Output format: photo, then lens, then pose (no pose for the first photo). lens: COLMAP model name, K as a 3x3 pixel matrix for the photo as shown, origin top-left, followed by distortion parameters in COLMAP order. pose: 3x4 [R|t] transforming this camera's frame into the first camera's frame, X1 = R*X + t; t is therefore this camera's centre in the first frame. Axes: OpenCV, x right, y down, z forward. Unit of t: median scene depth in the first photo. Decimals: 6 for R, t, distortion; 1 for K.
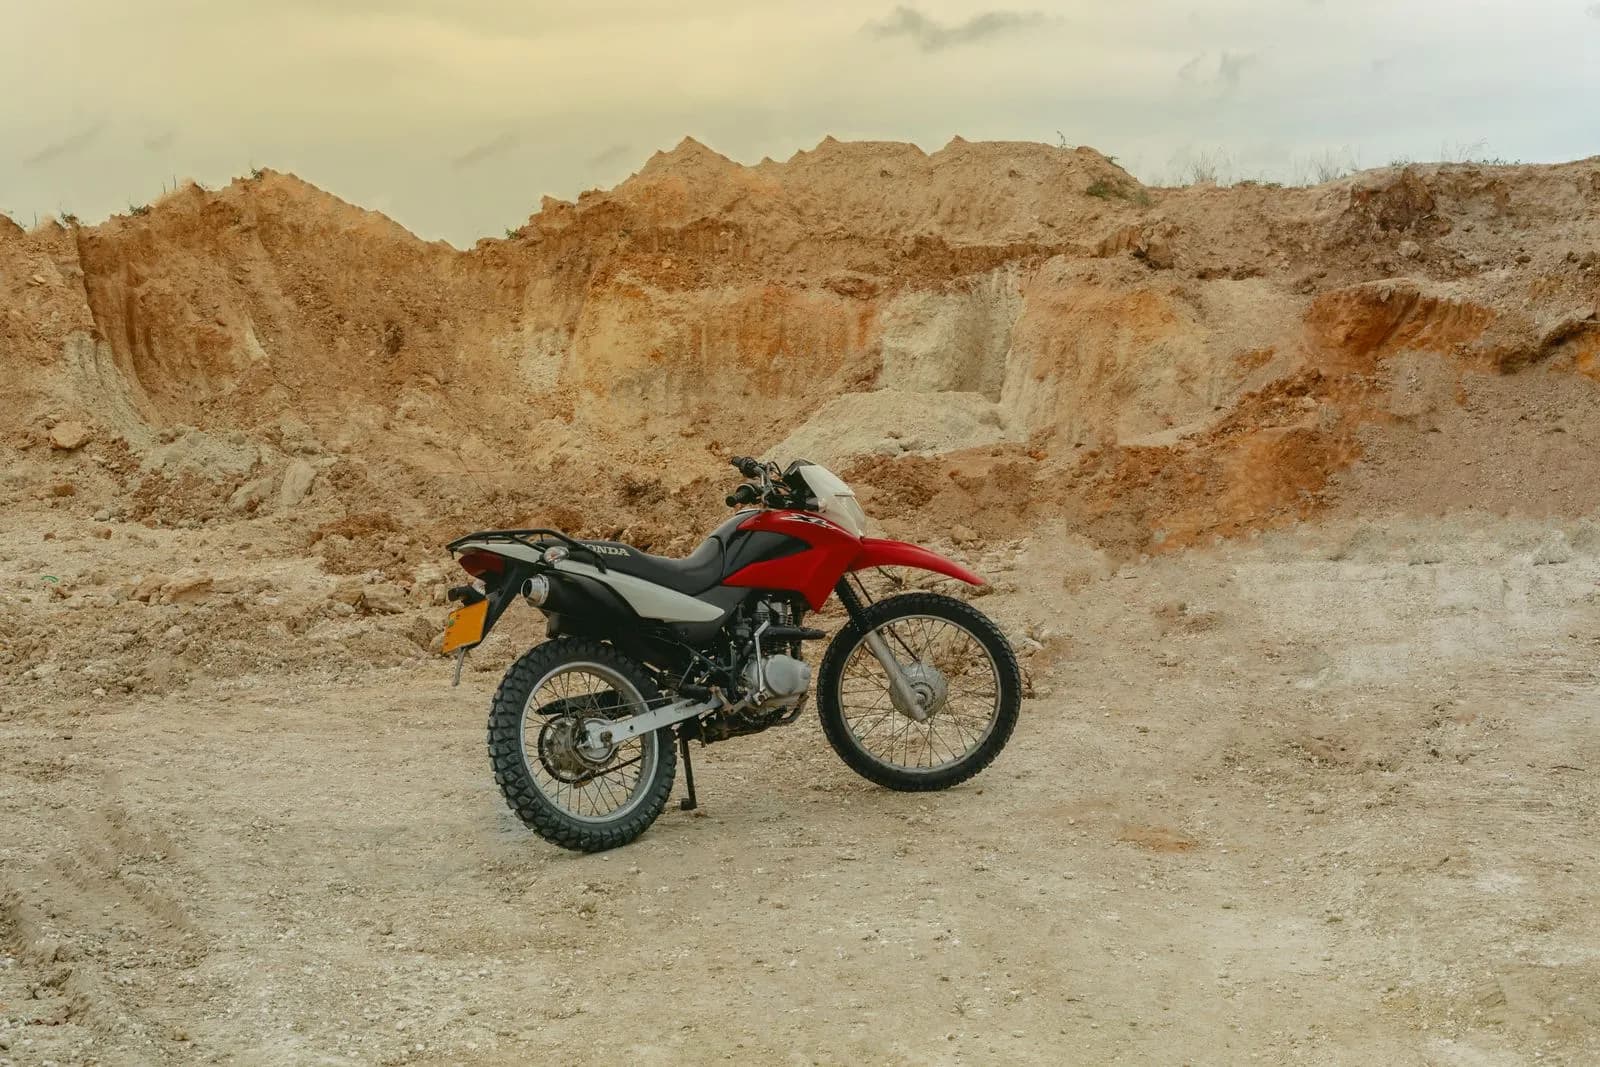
lens RADIAL K [[2335.1, 0, 800.0], [0, 2335.1, 533.5], [0, 0, 1]] dist [0.010395, 0.043596]
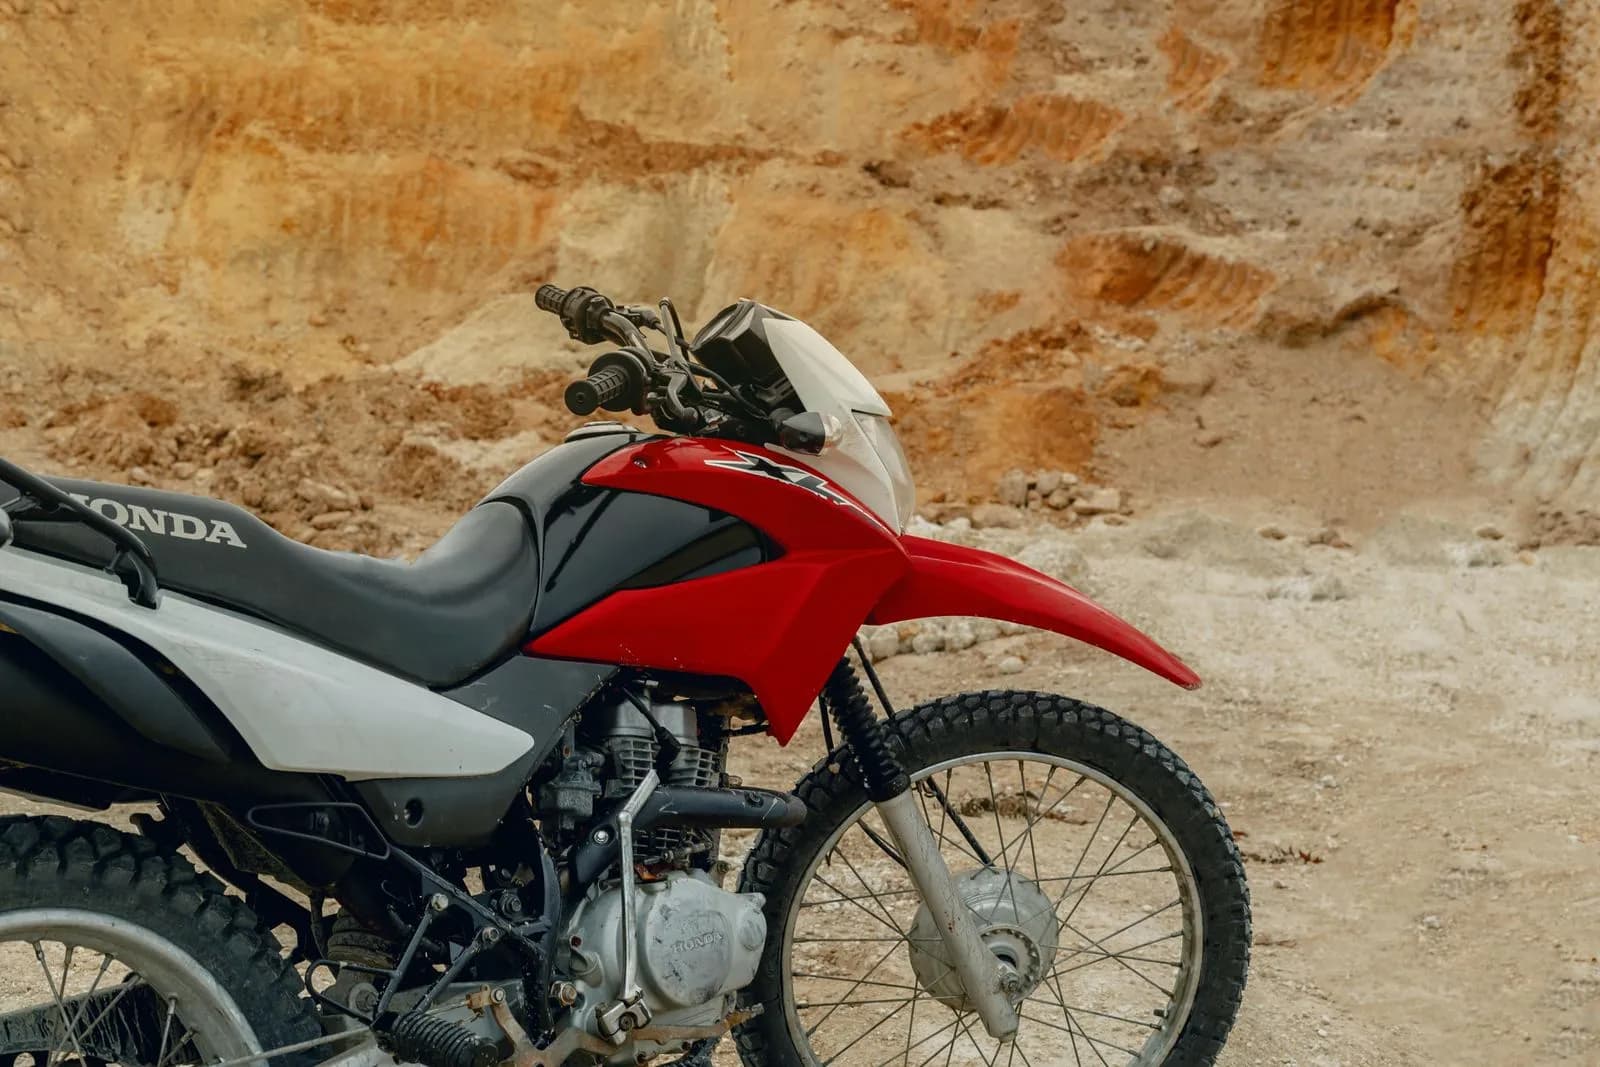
lens RADIAL K [[2335.1, 0, 800.0], [0, 2335.1, 533.5], [0, 0, 1]] dist [0.010395, 0.043596]
pose [[0.982229, 0.087289, 0.166155, -0.012243], [-0.092032, 0.995534, 0.021045, -0.001120], [-0.163576, -0.035963, 0.985875, 0.160100]]
